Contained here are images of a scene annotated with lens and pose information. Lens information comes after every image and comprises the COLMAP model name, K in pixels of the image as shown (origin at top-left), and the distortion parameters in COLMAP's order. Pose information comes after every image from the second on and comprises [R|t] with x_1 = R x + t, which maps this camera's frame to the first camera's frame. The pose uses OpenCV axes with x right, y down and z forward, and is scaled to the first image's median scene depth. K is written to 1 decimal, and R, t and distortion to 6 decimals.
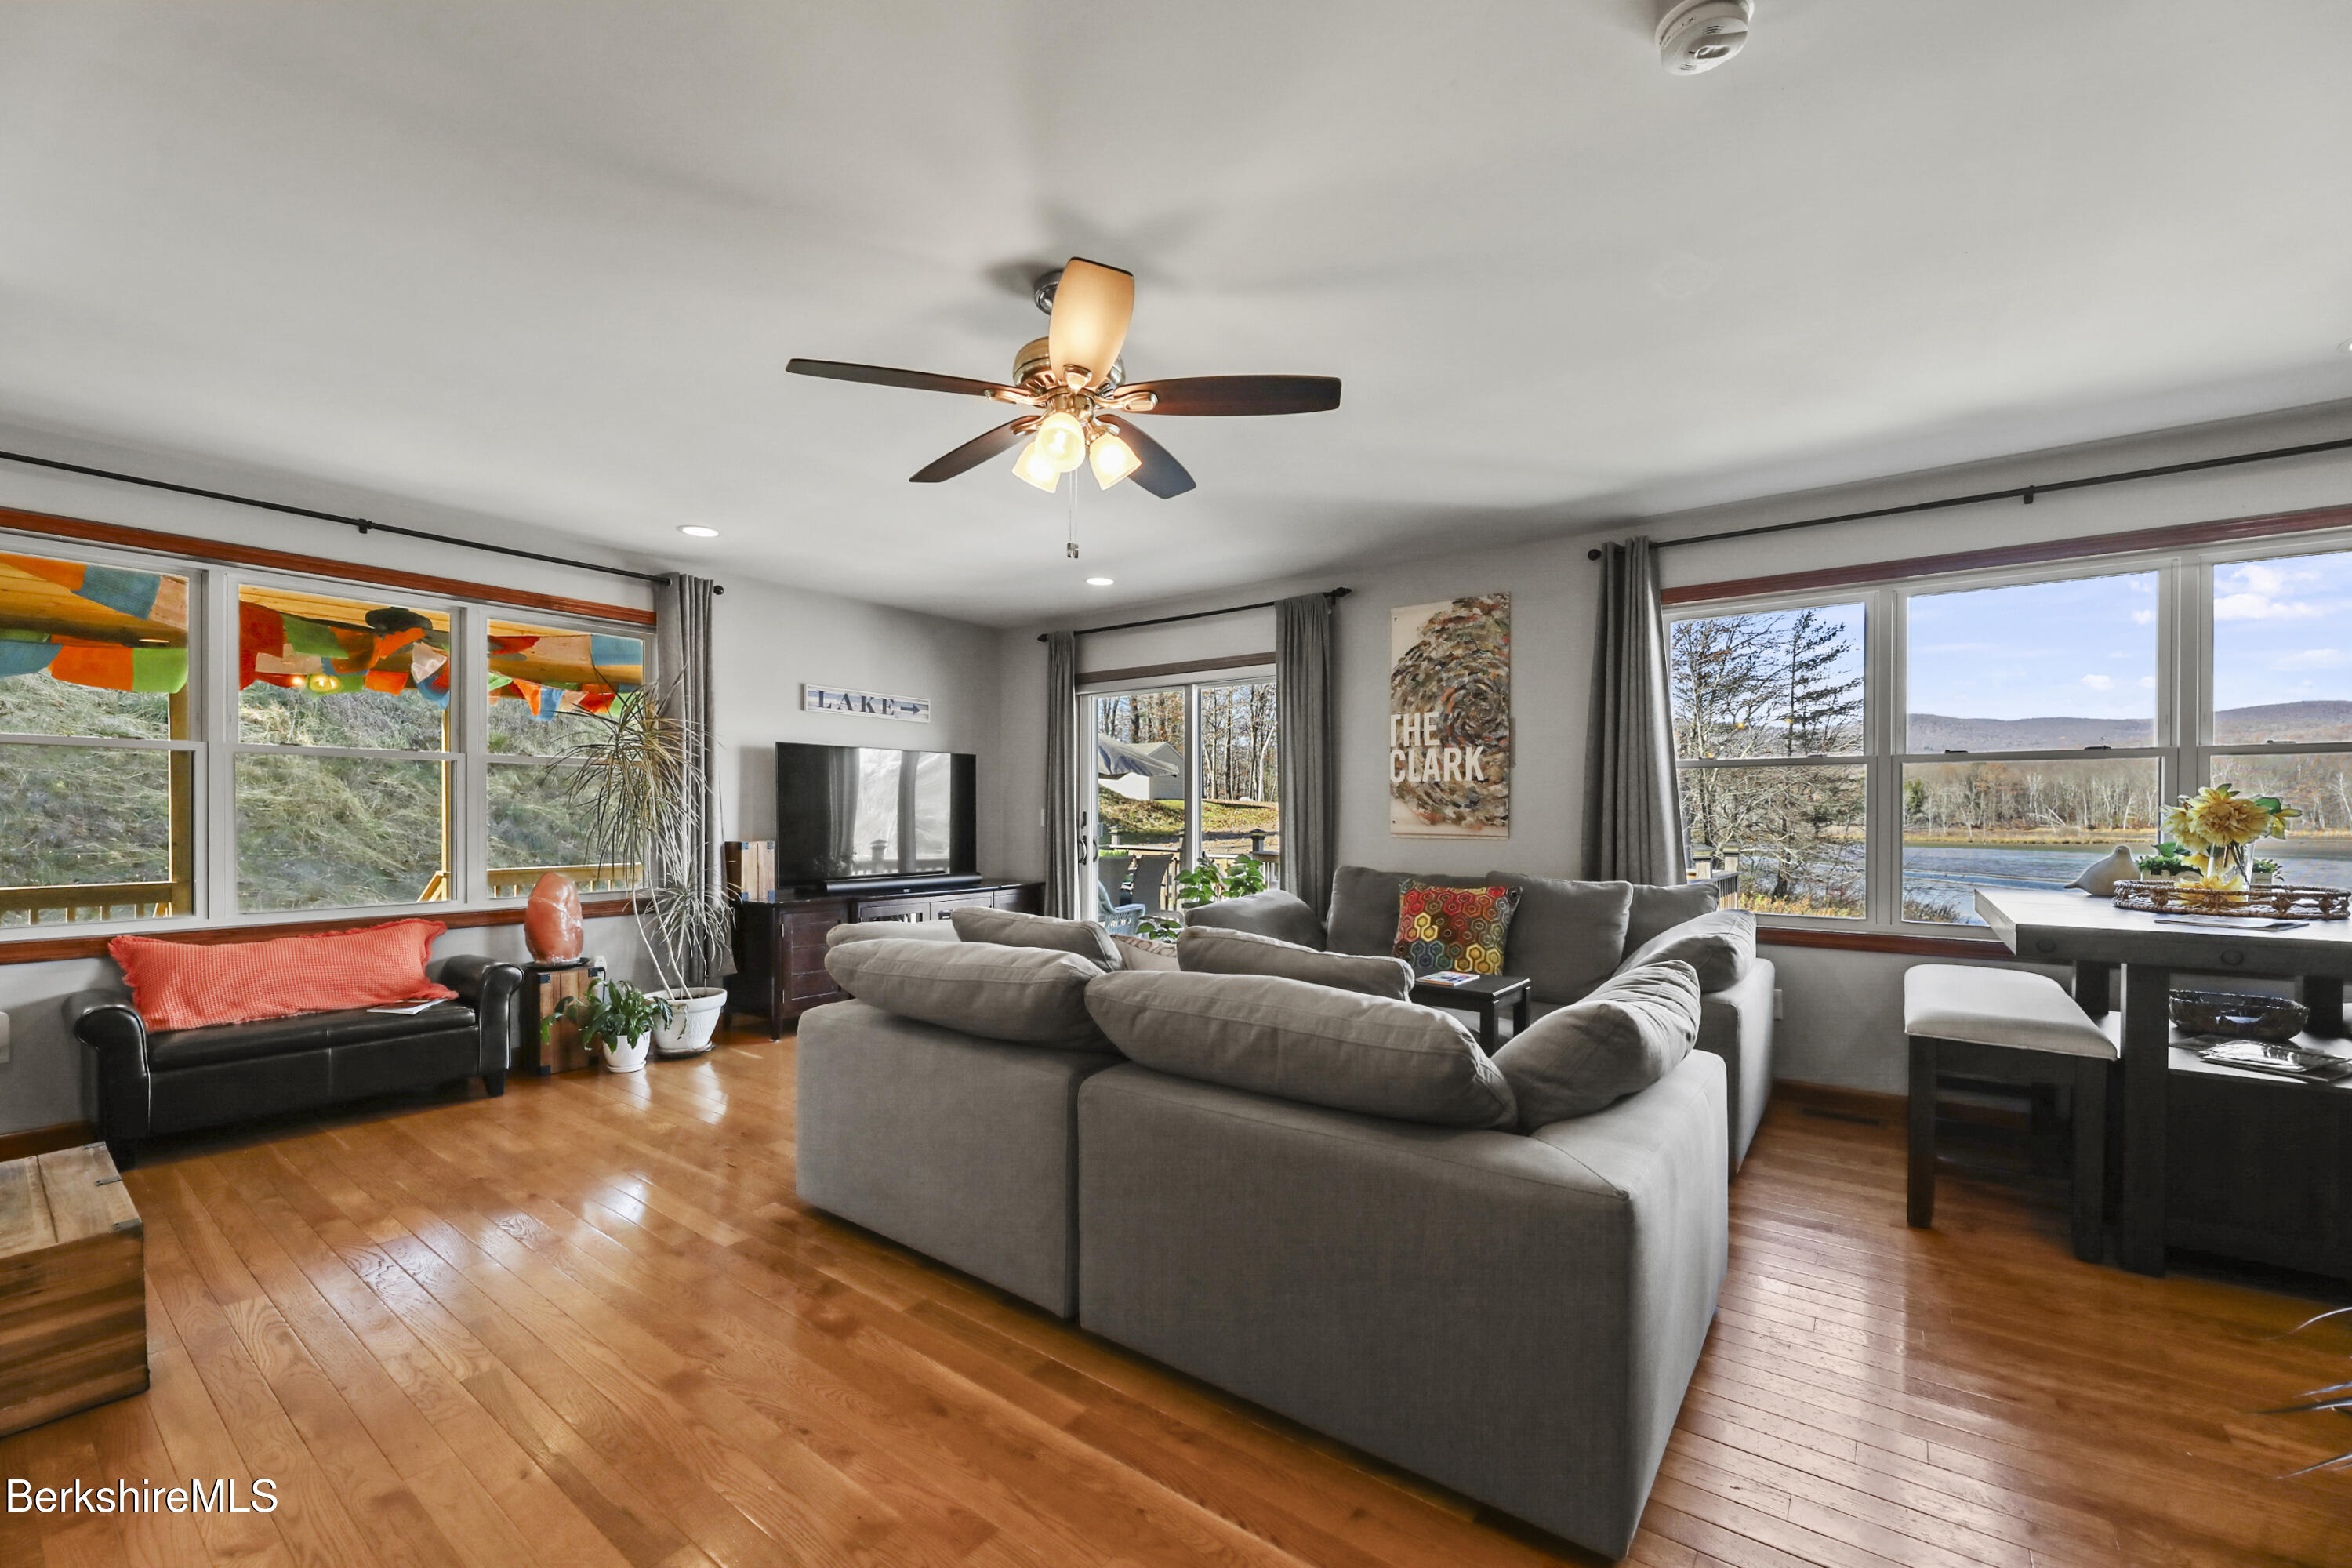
lens RADIAL K [[969.3, 0, 1172.5], [0, 969.3, 806.4], [0, 0, 1]] dist [0.000702, -0.001870]
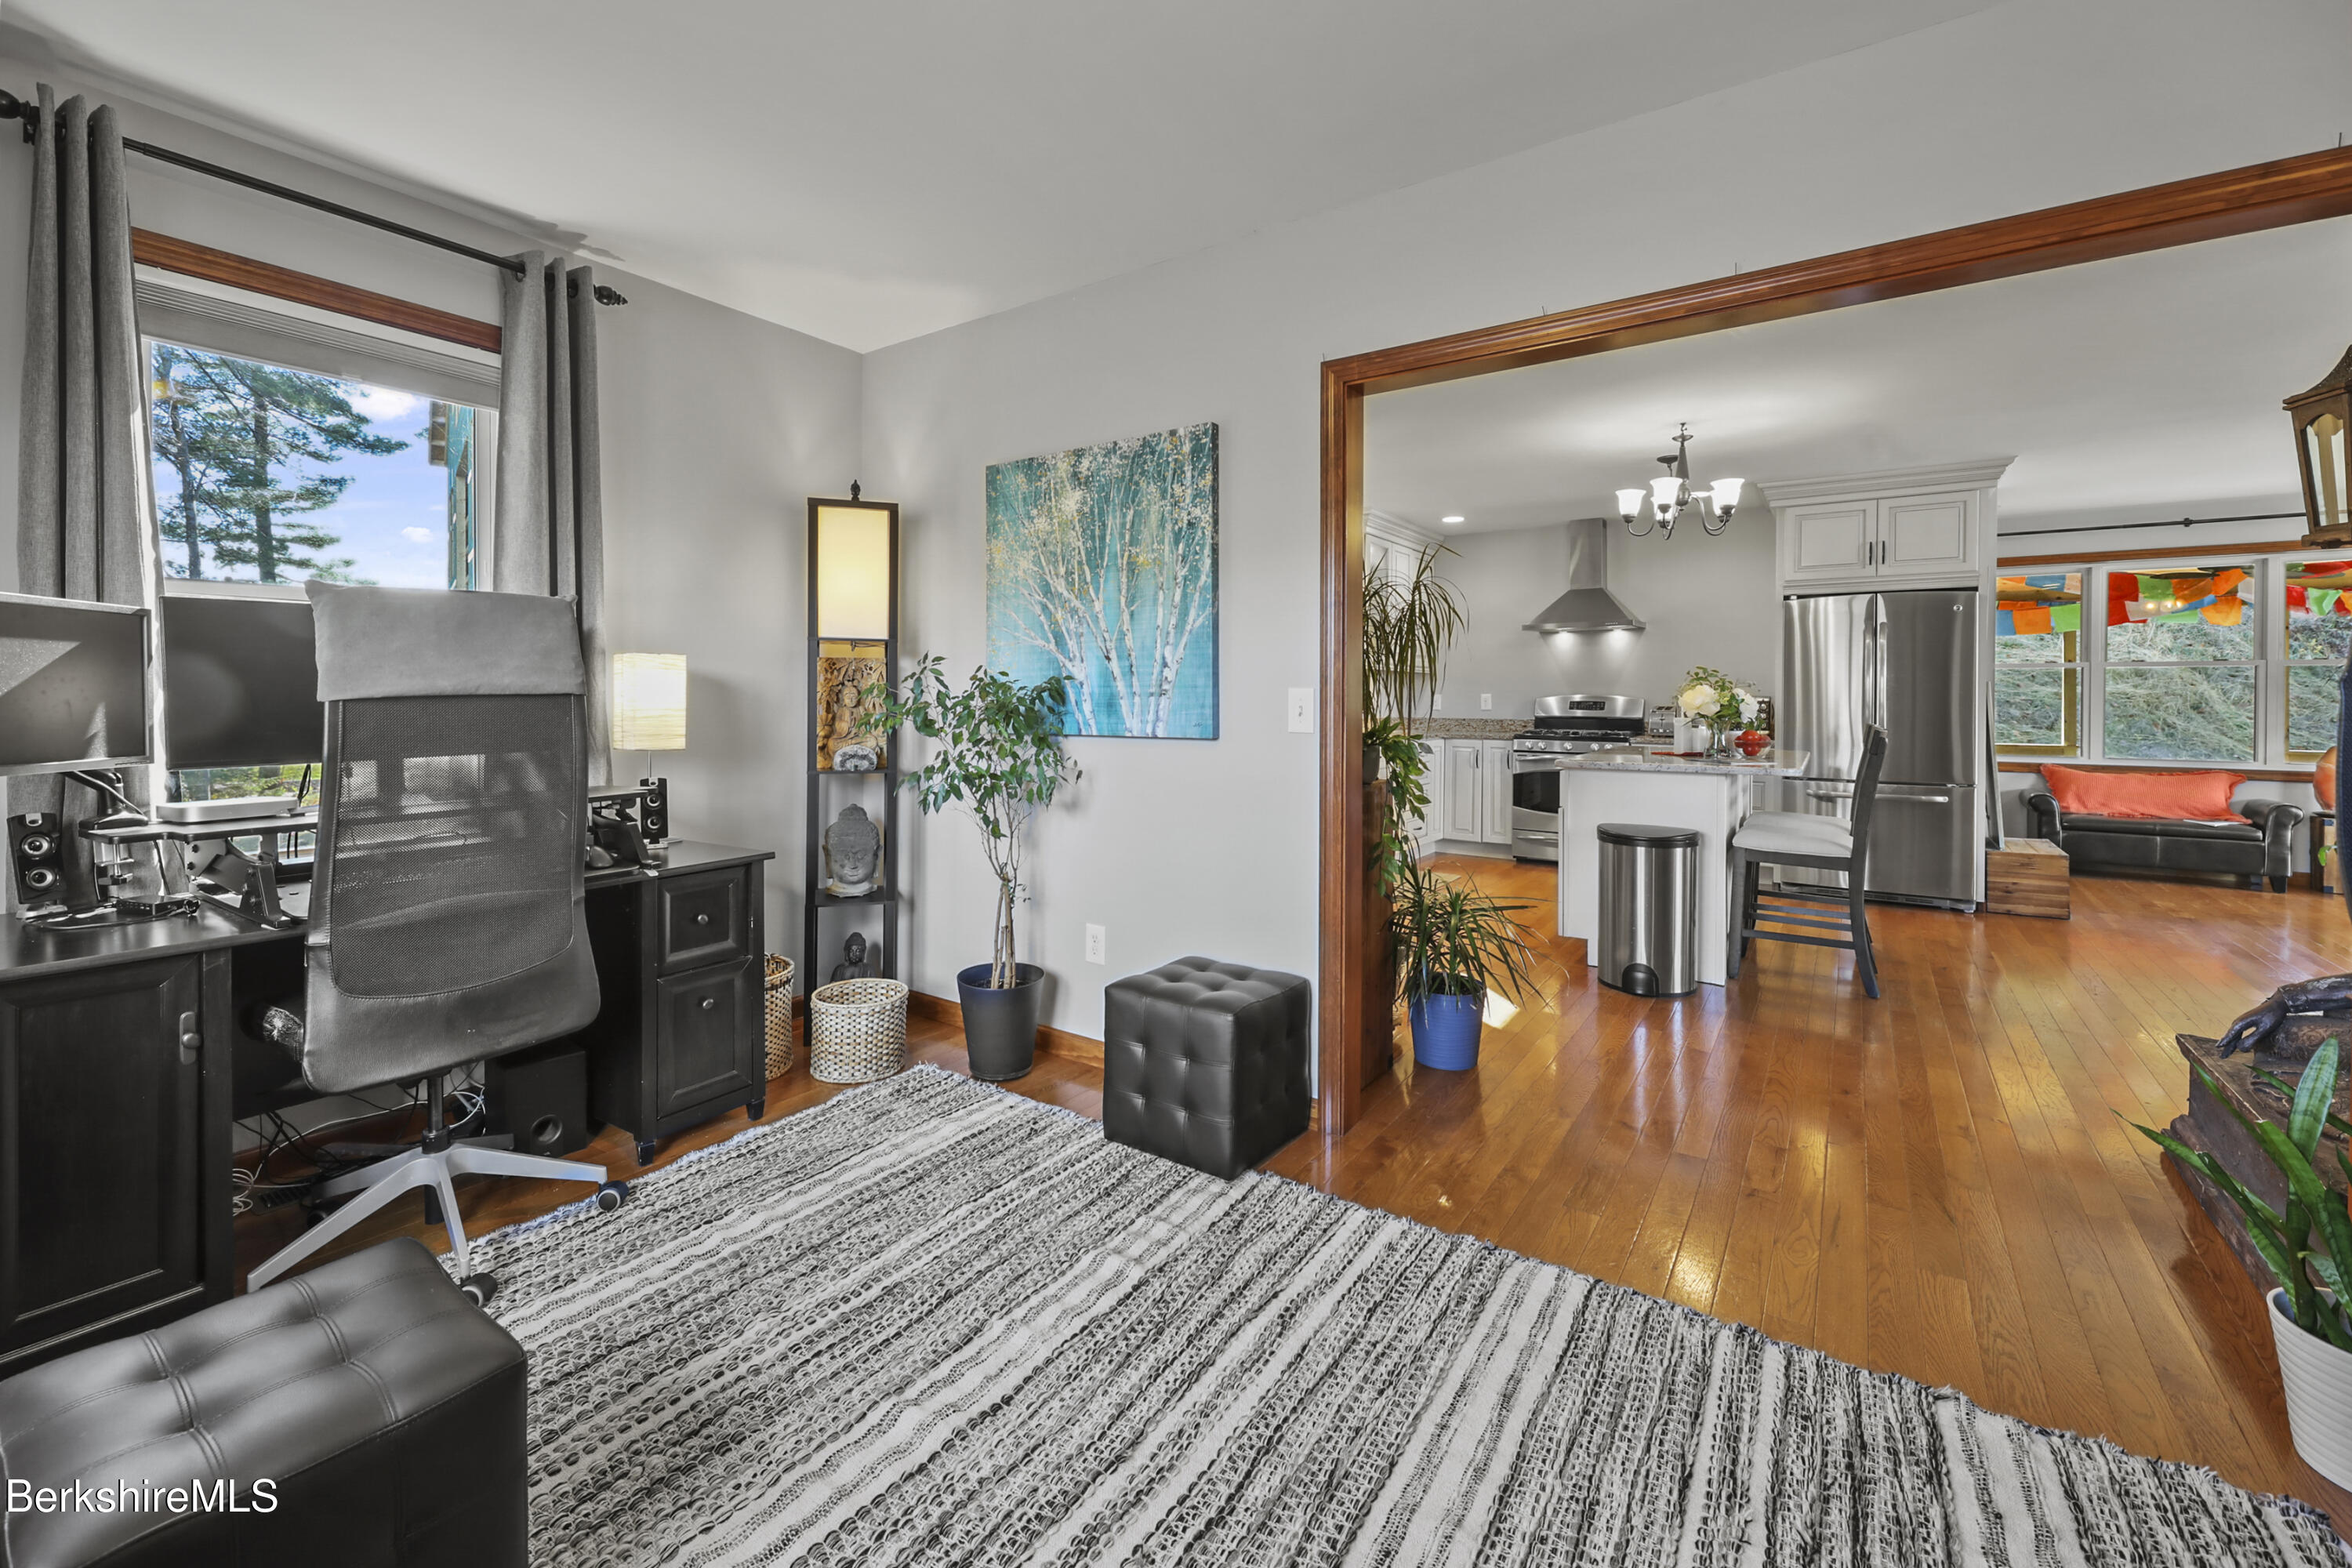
lens RADIAL K [[969.3, 0, 1154.7], [0, 969.3, 707.8], [0, 0, 1]] dist [0.000702, -0.001870]
pose [[0.028313, 0.010421, -0.999545, 0.661600], [-0.000819, 0.999946, 0.010402, 0.001298], [0.999599, 0.000524, 0.028320, -0.692578]]
